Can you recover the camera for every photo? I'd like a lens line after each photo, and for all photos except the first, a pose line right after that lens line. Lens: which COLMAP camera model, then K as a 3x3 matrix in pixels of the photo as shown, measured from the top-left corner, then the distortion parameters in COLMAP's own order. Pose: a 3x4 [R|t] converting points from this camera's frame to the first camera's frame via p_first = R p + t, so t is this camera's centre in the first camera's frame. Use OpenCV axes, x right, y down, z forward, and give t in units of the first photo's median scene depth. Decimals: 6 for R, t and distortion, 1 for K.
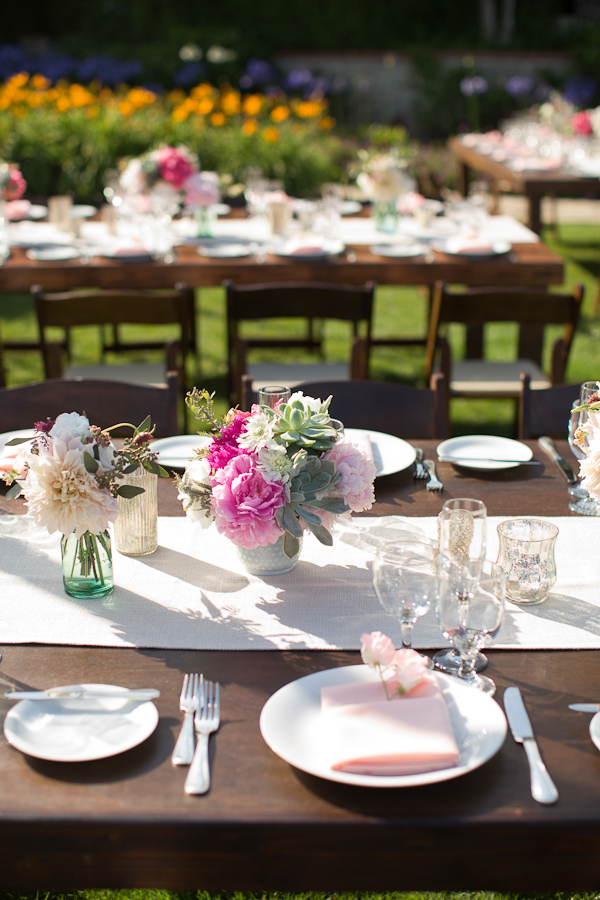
lens RADIAL K [[1324.5, 0, 298.4], [0, 1324.5, 448.7], [0, 0, 1]] dist [-0.064672, 0.000000]
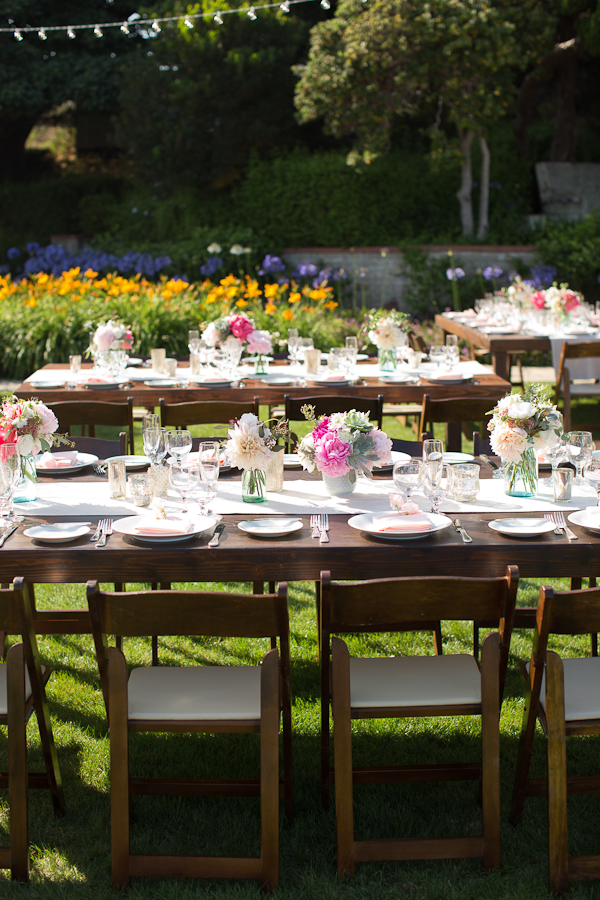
lens RADIAL K [[1324.5, 0, 301.1], [0, 1324.5, 450.5], [0, 0, 1]] dist [-0.064672, 0.000000]
pose [[0.999928, -0.010552, 0.005735, -0.033438], [0.011249, 0.990142, -0.139613, 0.109834], [-0.004205, 0.139667, 0.990190, -0.366621]]
